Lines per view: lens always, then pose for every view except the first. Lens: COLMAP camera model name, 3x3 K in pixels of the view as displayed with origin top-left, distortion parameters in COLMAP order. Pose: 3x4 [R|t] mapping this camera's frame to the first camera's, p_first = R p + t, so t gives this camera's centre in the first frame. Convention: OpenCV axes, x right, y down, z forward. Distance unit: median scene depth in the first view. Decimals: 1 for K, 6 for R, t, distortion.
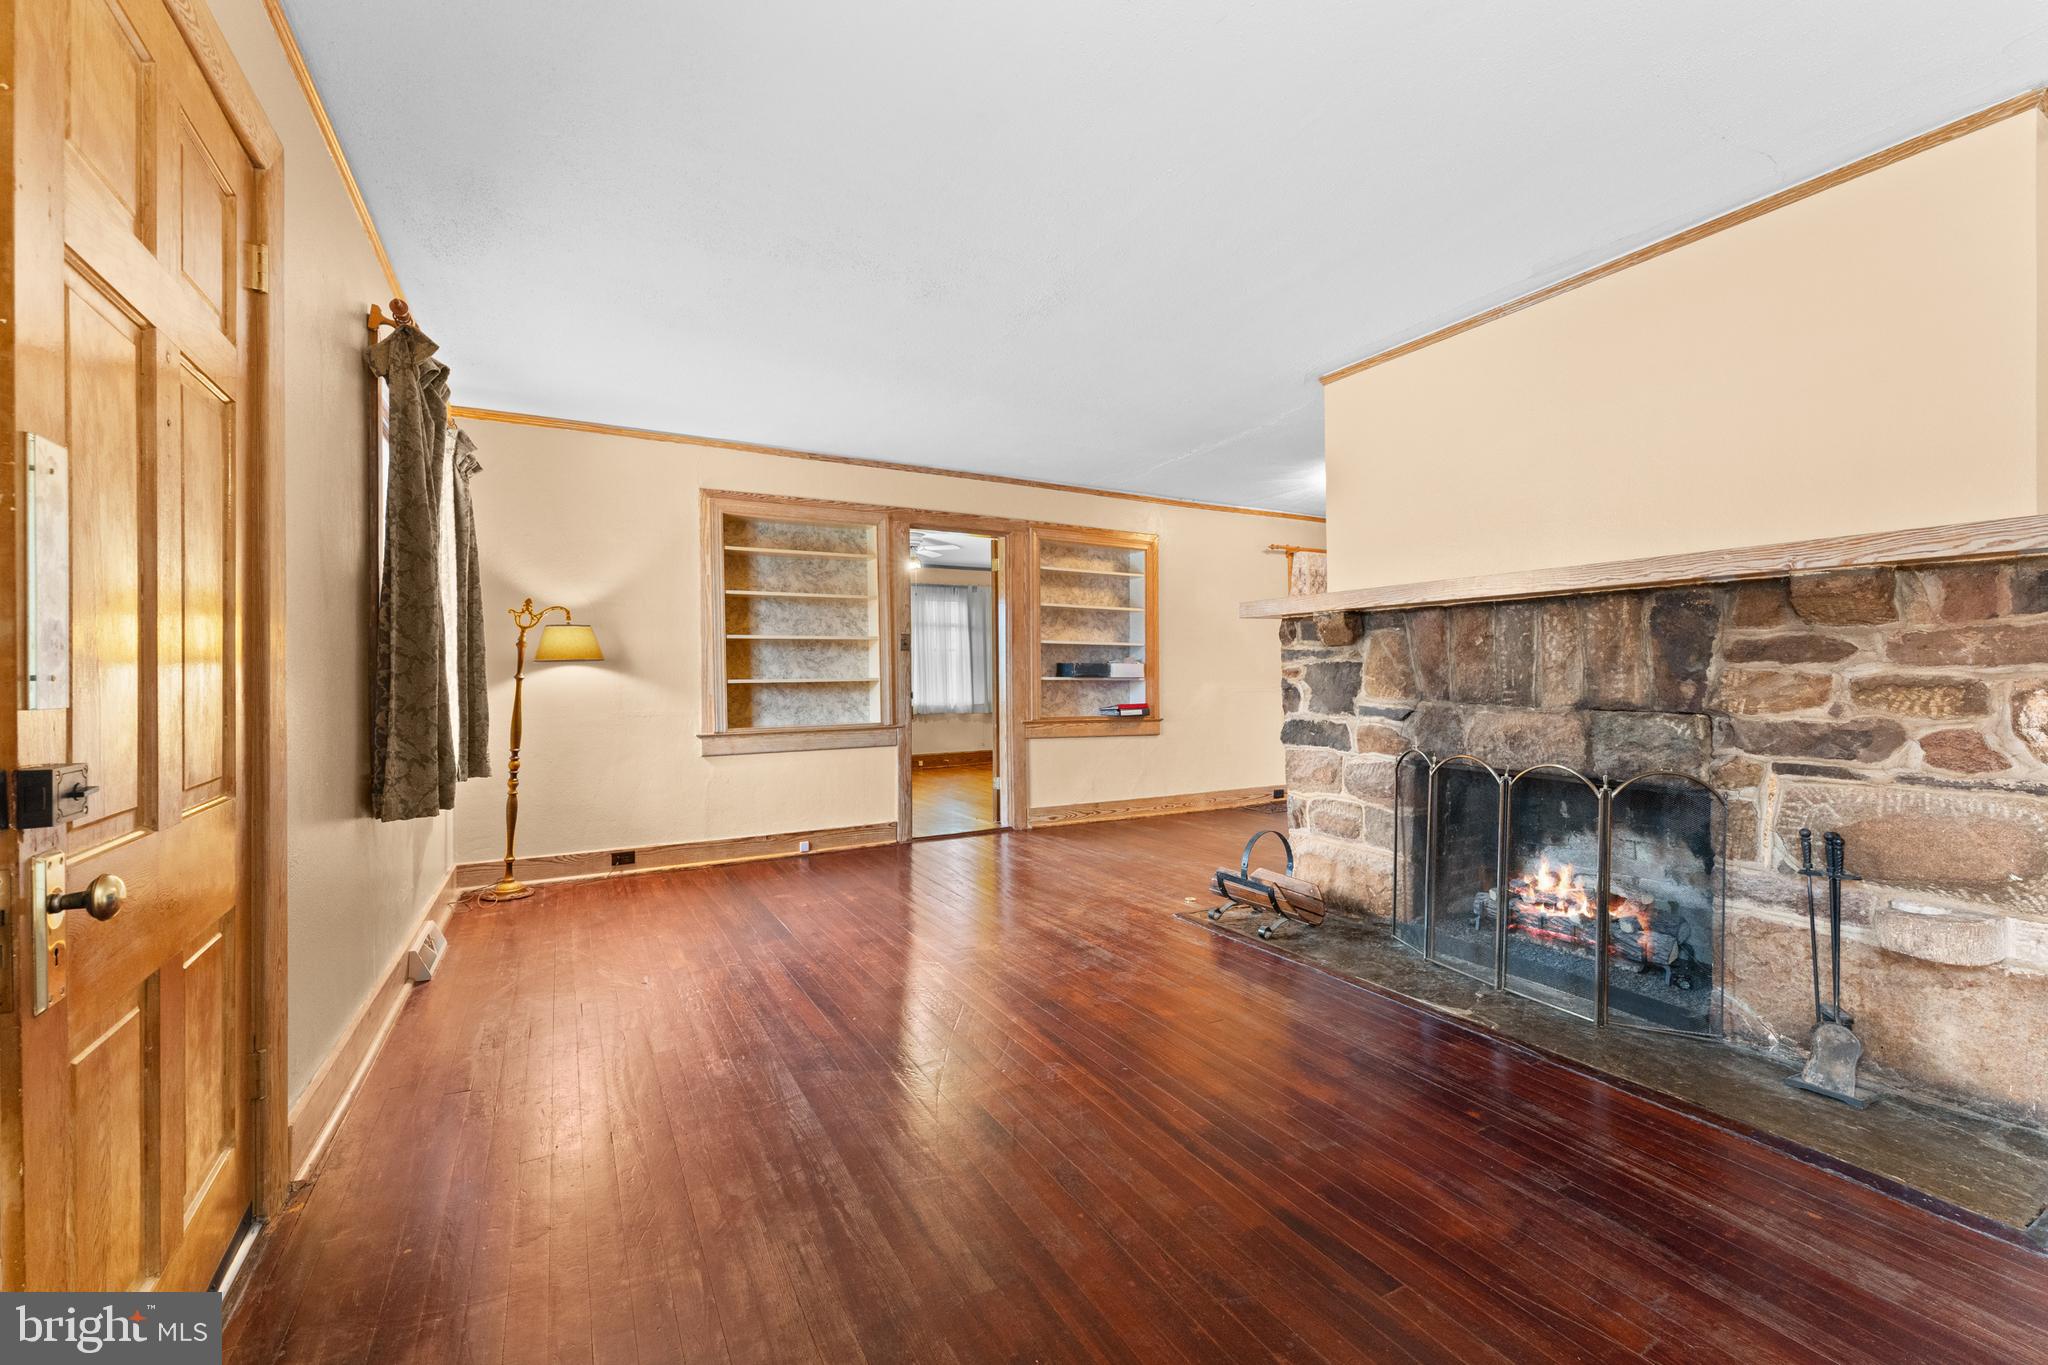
lens RADIAL K [[826.5, 0, 1022.0], [0, 826.5, 679.0], [0, 0, 1]] dist [-0.000211, -0.000392]
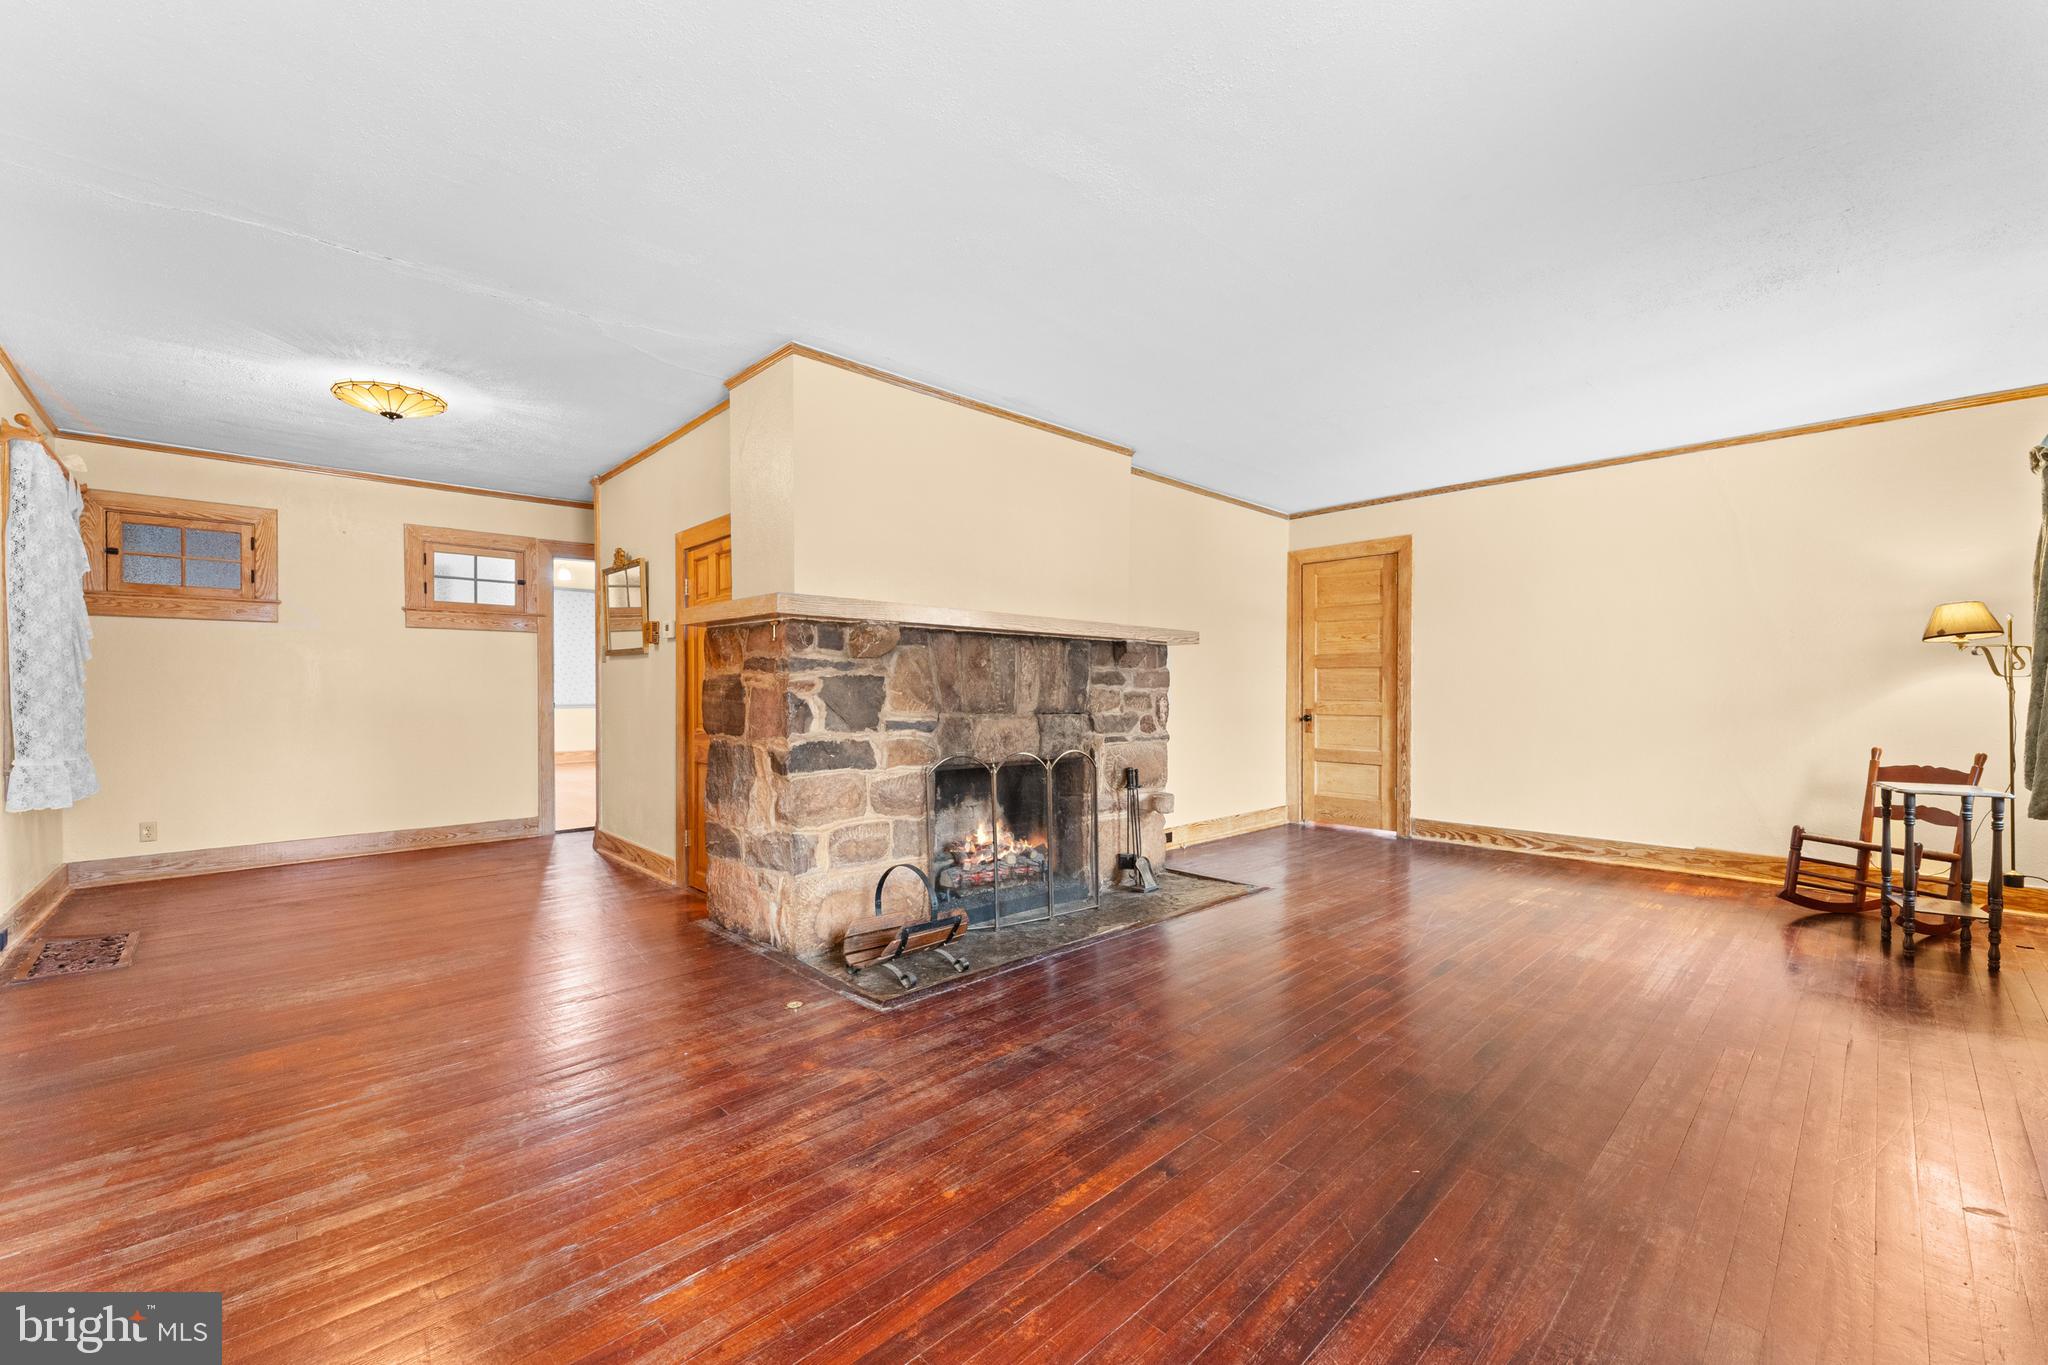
lens RADIAL K [[826.5, 0, 1015.4], [0, 826.5, 696.9], [0, 0, 1]] dist [-0.000211, -0.000392]
pose [[-0.249193, 0.001697, 0.968452, -0.433107], [0.004221, 0.999991, -0.000666, 0.004105], [-0.968445, 0.003922, -0.249198, 0.816289]]
